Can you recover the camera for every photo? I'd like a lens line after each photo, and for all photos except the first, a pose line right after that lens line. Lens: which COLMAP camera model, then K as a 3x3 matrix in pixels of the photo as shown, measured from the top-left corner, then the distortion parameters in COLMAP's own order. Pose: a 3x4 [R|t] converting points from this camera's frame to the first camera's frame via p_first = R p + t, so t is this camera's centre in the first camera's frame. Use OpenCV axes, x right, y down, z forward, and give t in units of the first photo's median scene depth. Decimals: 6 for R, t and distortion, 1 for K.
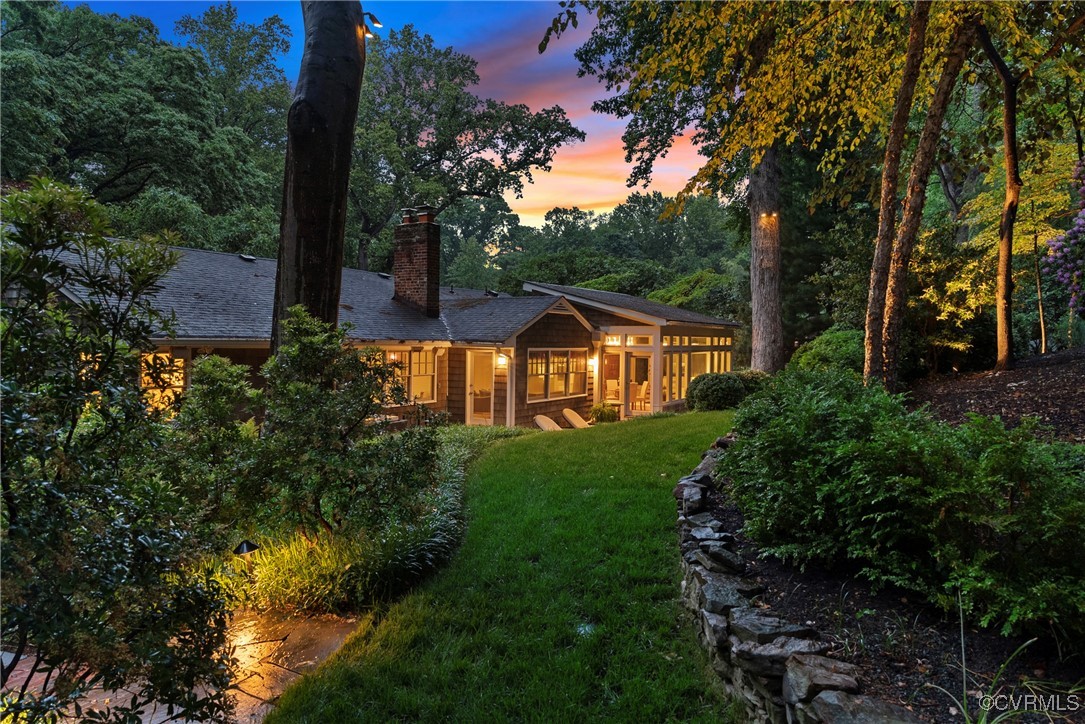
lens RADIAL K [[770.9, 0, 544.2], [0, 770.9, 364.4], [0, 0, 1]] dist [0.002106, 0.000331]
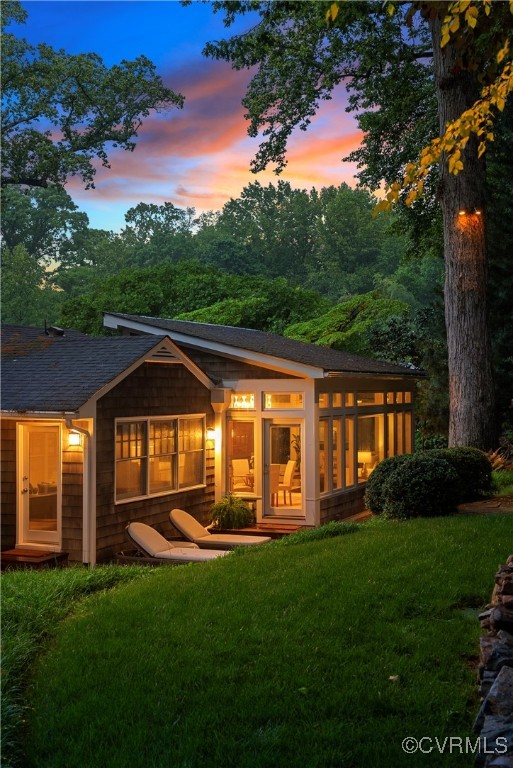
lens RADIAL K [[1081.3, 0, 258.6], [0, 1081.3, 383.2], [0, 0, 1]] dist [0.036596, 0.000000]
pose [[0.992330, -0.016554, 0.122503, -0.007868], [0.021036, 0.999153, -0.035379, -0.010163], [-0.121813, 0.037685, 0.991837, 0.059100]]
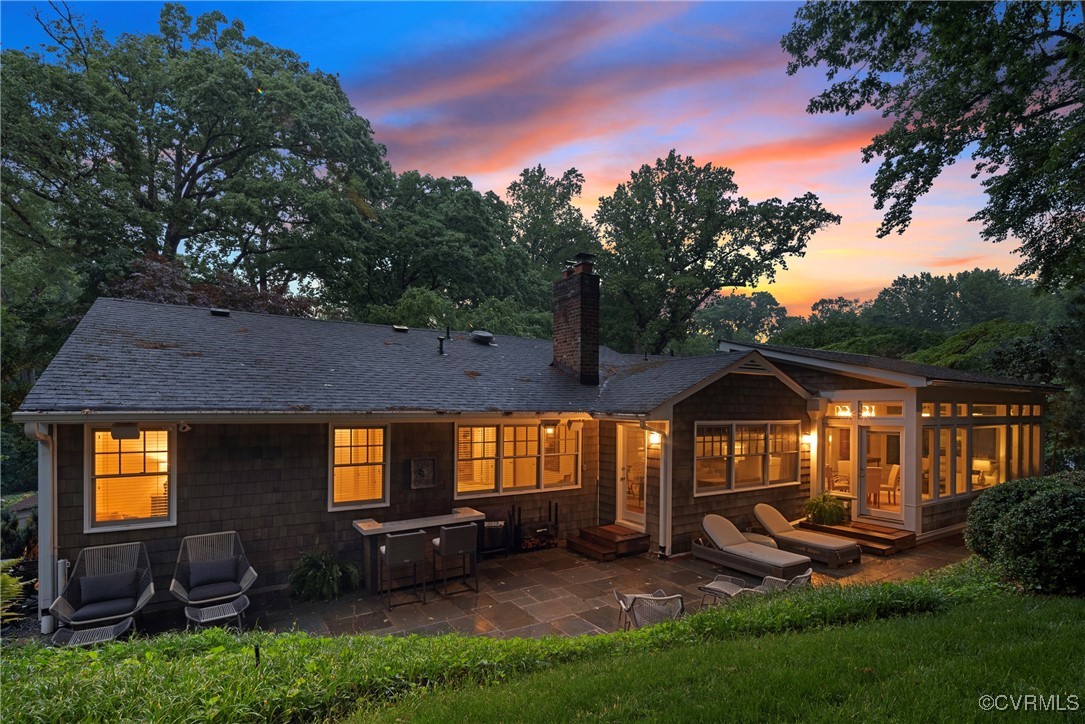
lens RADIAL K [[541.3, 0, 539.0], [0, 541.3, 416.6], [0, 0, 1]] dist [-0.002192, -0.001228]
pose [[0.887070, -0.003528, -0.461621, 0.054462], [-0.007558, 0.999726, -0.022164, -0.008381], [0.461572, 0.023150, 0.886800, 0.306822]]
